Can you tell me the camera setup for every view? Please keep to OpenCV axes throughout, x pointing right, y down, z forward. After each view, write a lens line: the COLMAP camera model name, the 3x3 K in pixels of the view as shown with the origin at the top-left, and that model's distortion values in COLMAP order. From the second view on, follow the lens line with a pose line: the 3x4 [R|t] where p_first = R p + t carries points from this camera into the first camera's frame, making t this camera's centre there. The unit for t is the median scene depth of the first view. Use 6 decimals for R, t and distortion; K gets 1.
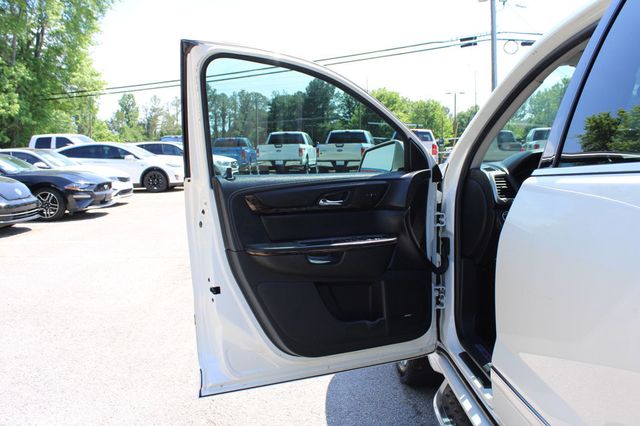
lens RADIAL K [[586.5, 0, 320.0], [0, 586.5, 213.0], [0, 0, 1]] dist [-0.150539, 0.150355]
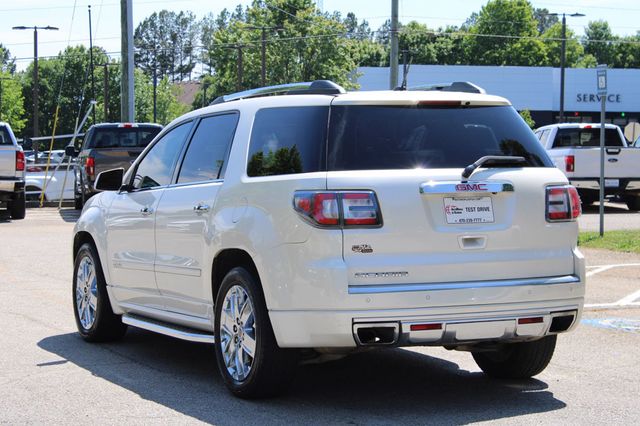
lens RADIAL K [[1522.4, 0, 320.0], [0, 1522.4, 213.0], [0, 0, 1]] dist [0.096886, 0.112905]
pose [[0.912796, -0.005306, 0.408380, -0.089131], [0.033531, 0.997514, -0.061986, 0.024765], [-0.407036, 0.070274, 0.910705, -0.273115]]
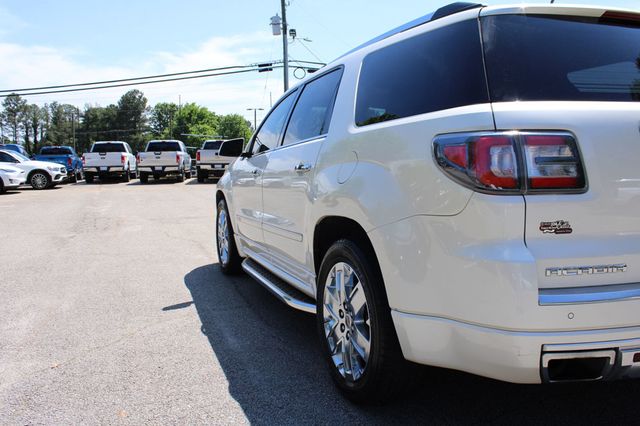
lens RADIAL K [[533.5, 0, 320.0], [0, 533.5, 213.0], [0, 0, 1]] dist [-0.173393, 0.156910]
pose [[0.941050, -0.028861, 0.337033, -0.013759], [0.031328, 0.999507, -0.001882, 0.012247], [-0.336813, 0.012329, 0.941491, -0.071557]]
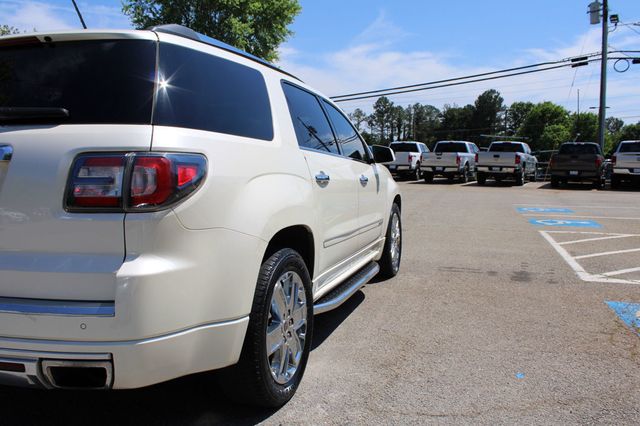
lens RADIAL K [[533.5, 0, 320.0], [0, 533.5, 213.0], [0, 0, 1]] dist [-0.173393, 0.156910]
pose [[0.947397, 0.051349, -0.315914, 0.114386], [-0.051950, 0.998628, 0.006526, 0.008320], [0.315816, 0.010229, 0.948765, -0.075410]]
